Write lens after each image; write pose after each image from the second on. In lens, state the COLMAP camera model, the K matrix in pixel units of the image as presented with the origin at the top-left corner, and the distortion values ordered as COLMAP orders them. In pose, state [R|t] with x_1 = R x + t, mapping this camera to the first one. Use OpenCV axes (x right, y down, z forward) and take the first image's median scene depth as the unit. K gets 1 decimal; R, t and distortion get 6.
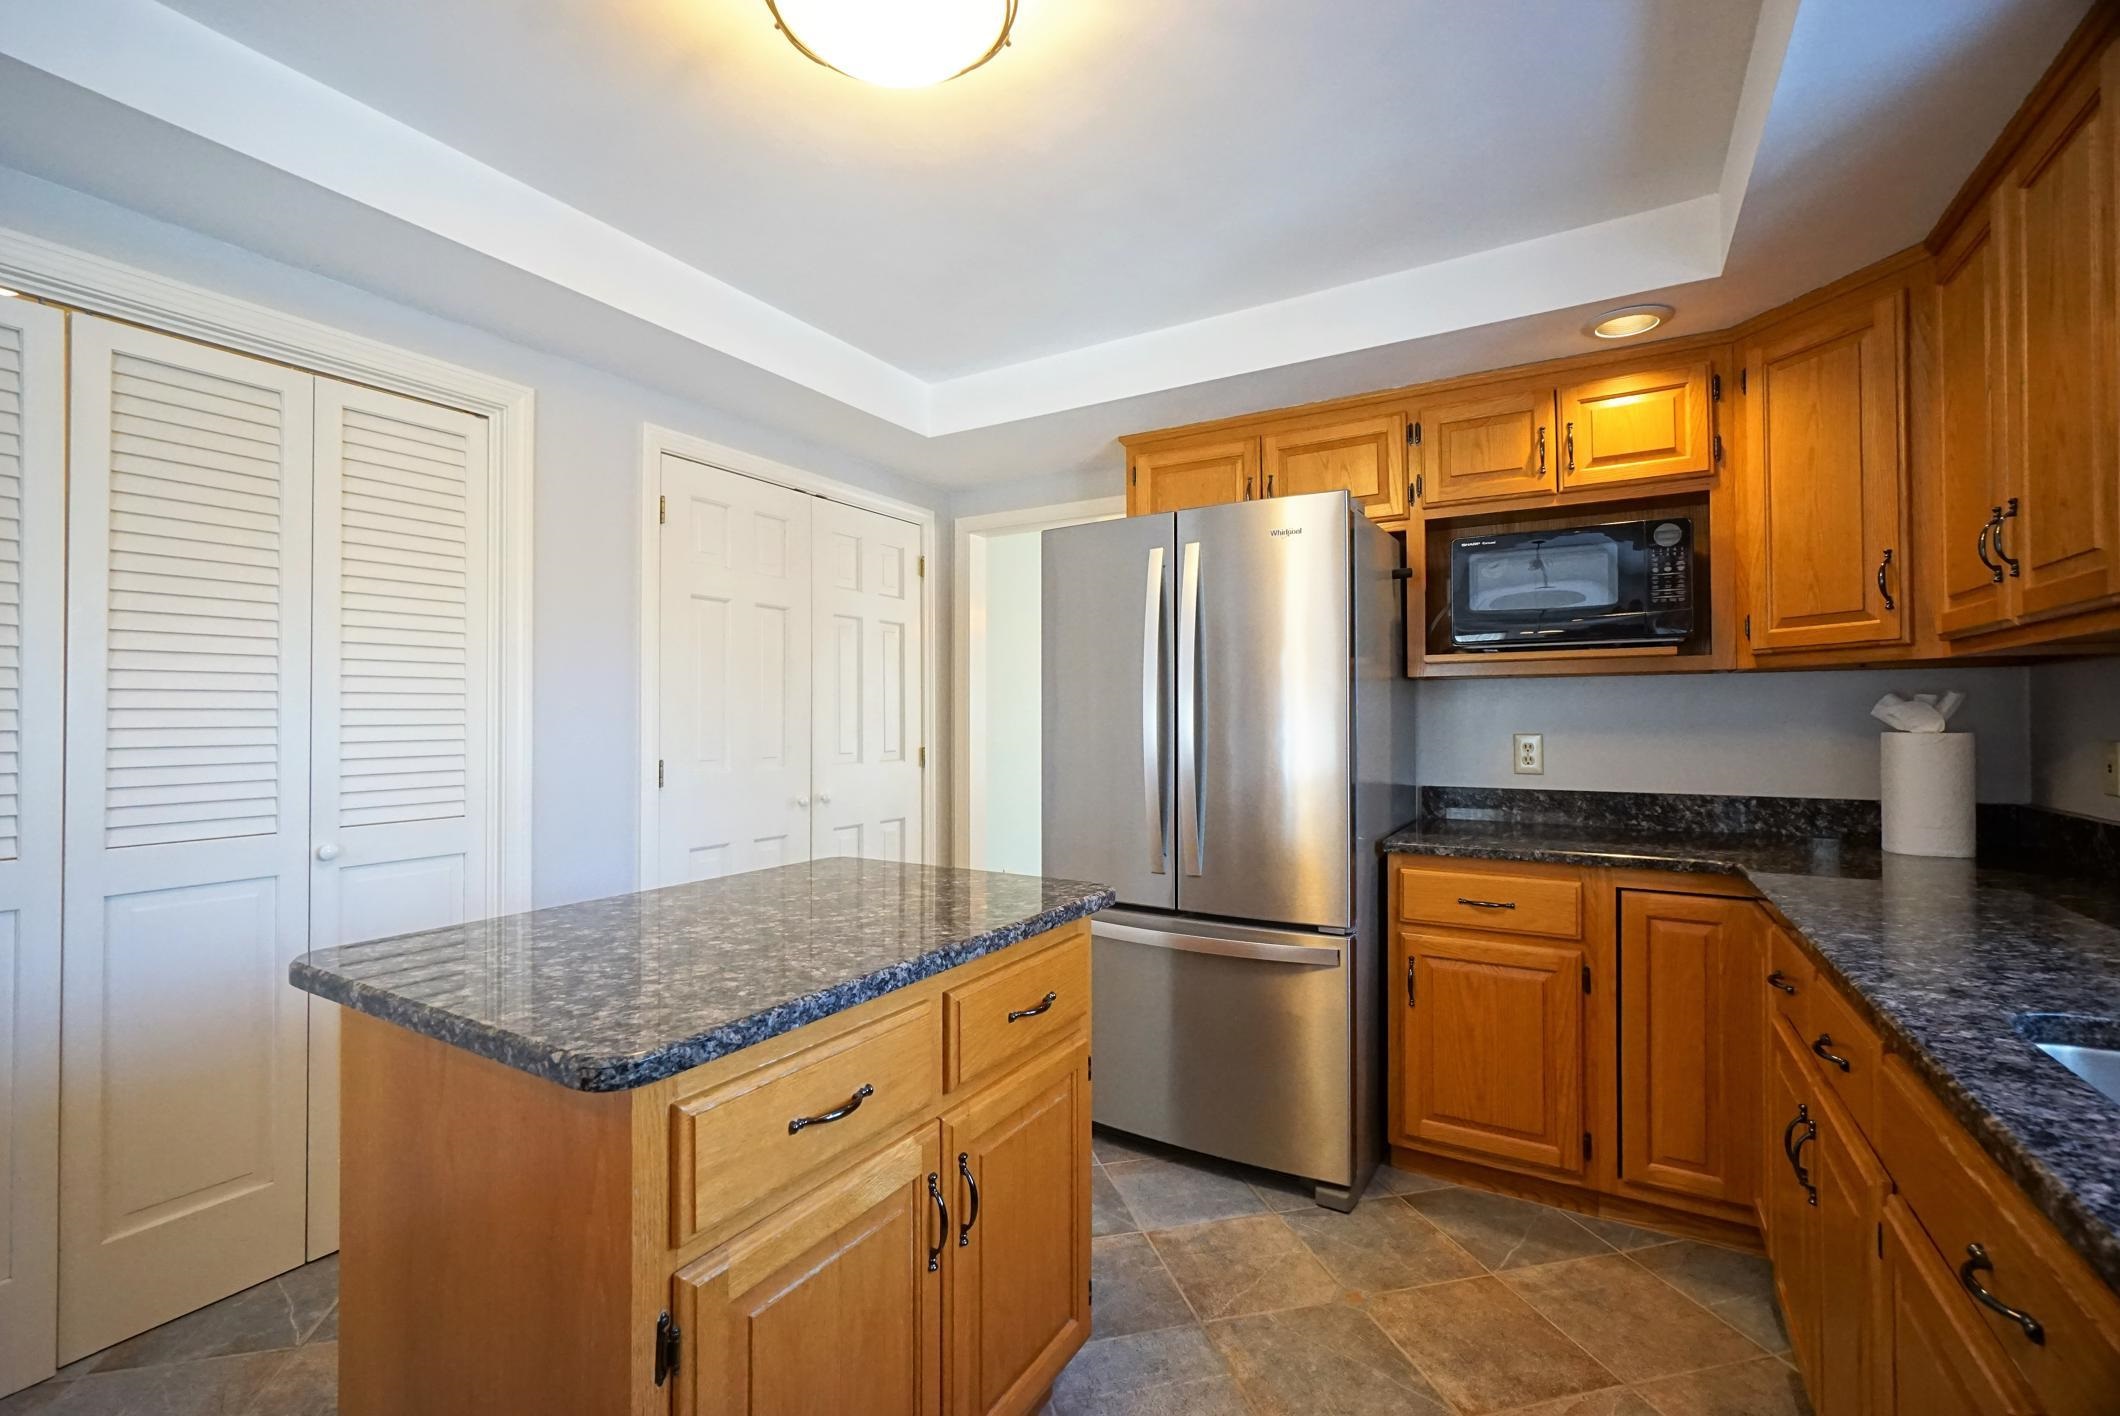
lens RADIAL K [[911.3, 0, 1050.3], [0, 911.3, 703.2], [0, 0, 1]] dist [-0.003654, 0.000735]
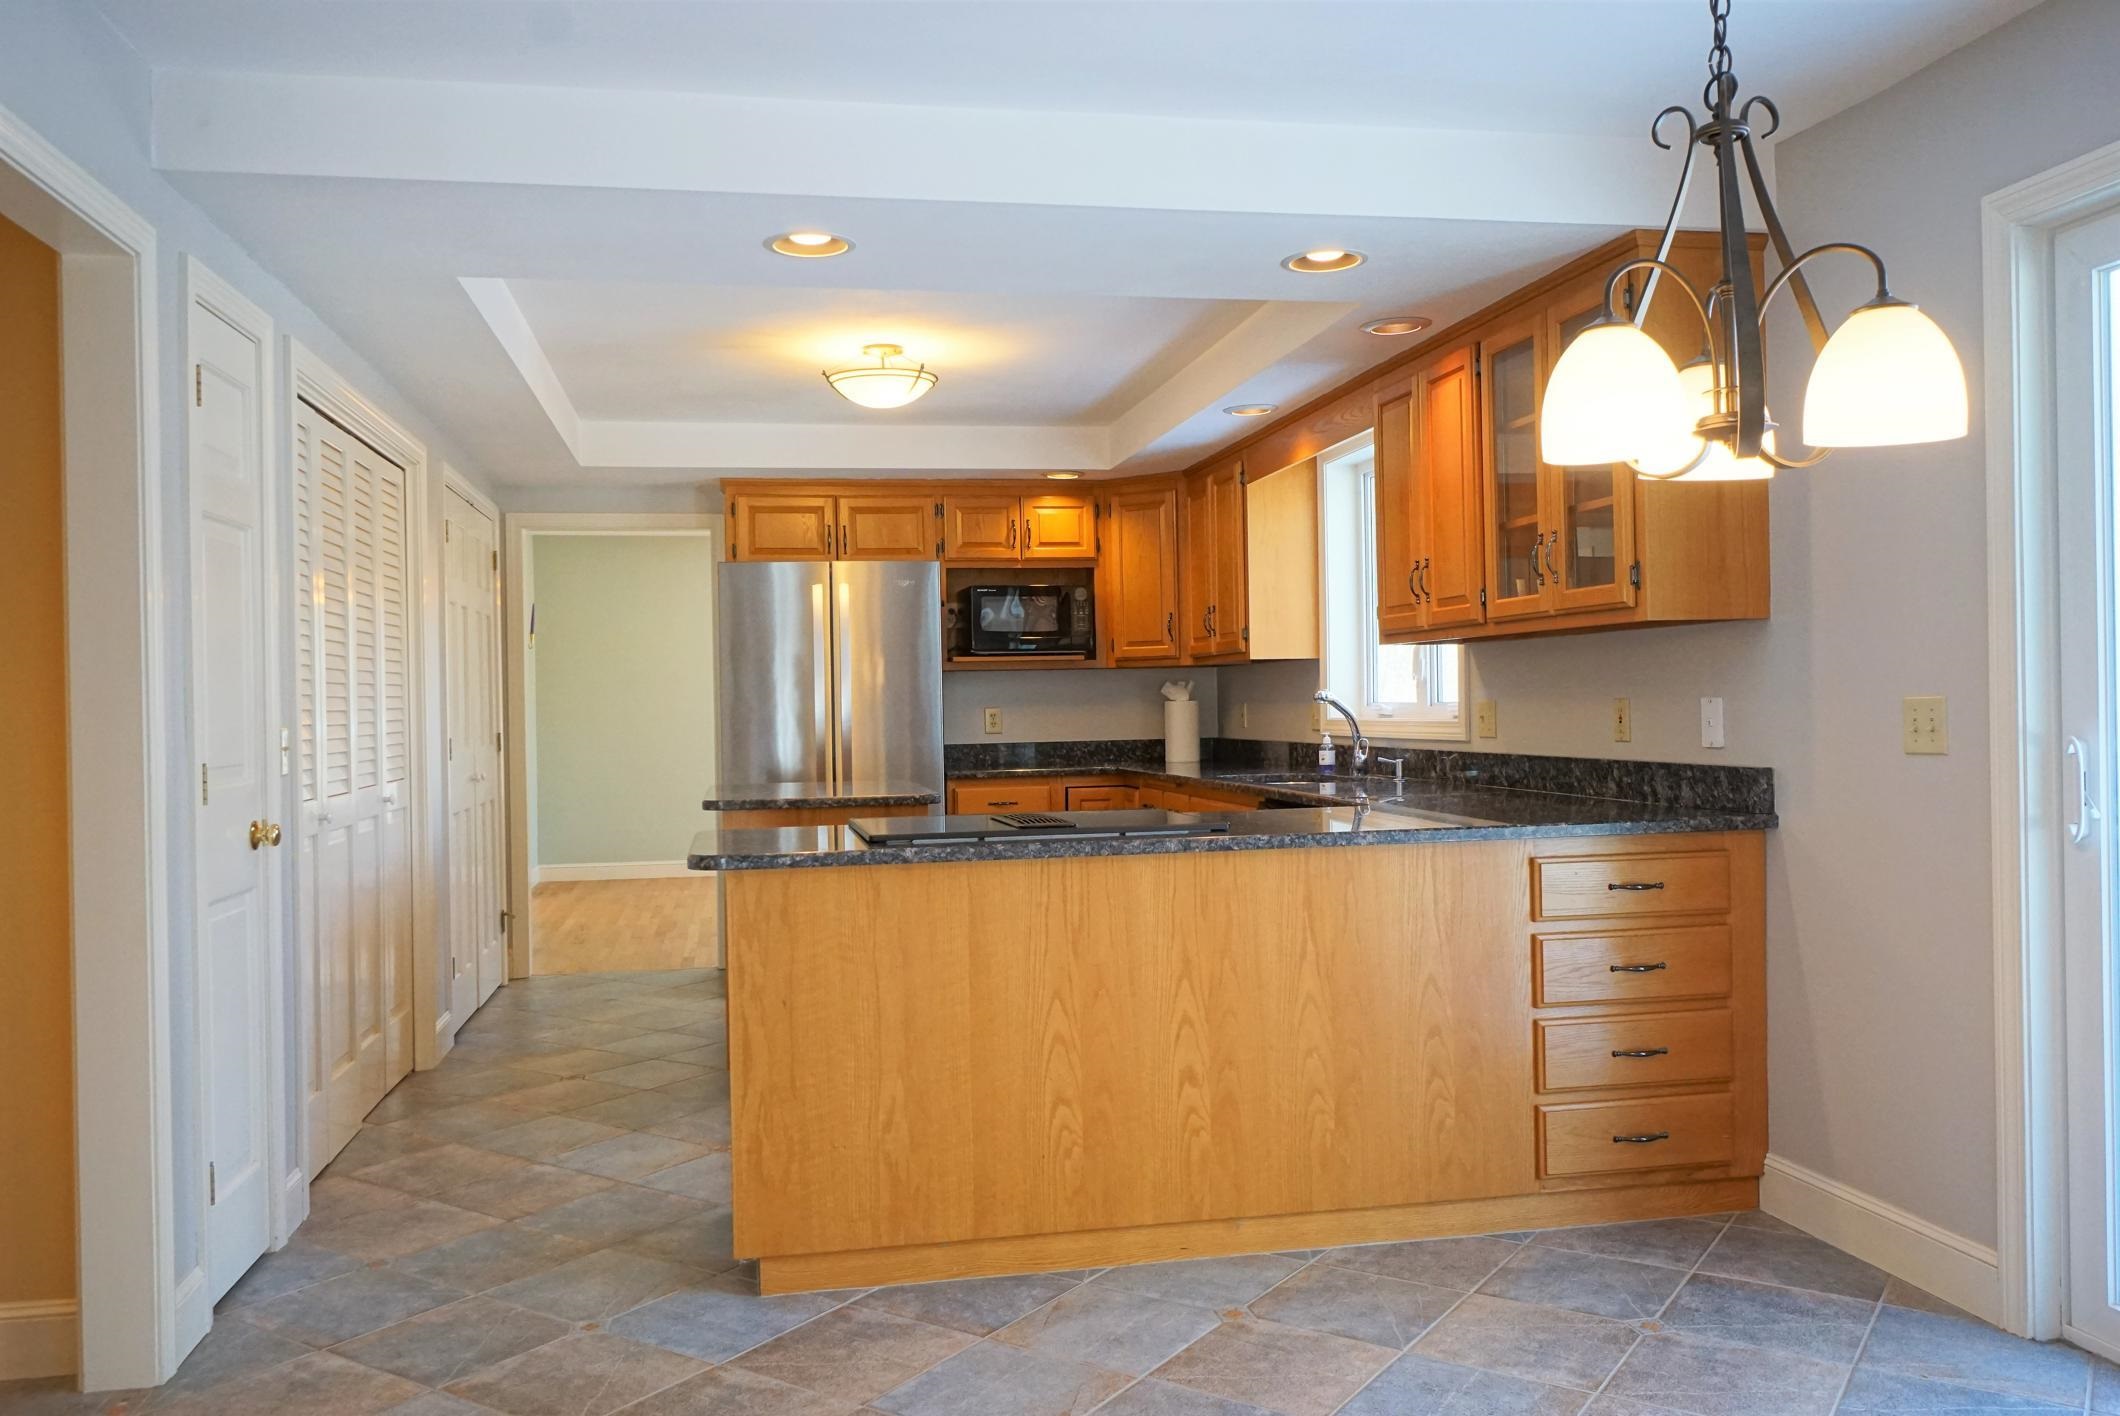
lens RADIAL K [[1661.2, 0, 1060.0], [0, 1661.2, 708.0], [0, 0, 1]] dist [-0.002381, -0.000773]
pose [[0.745082, -0.012874, 0.666849, -1.511597], [0.007725, 0.999913, 0.010673, 0.005657], [-0.666928, -0.002800, 0.745117, -1.392760]]
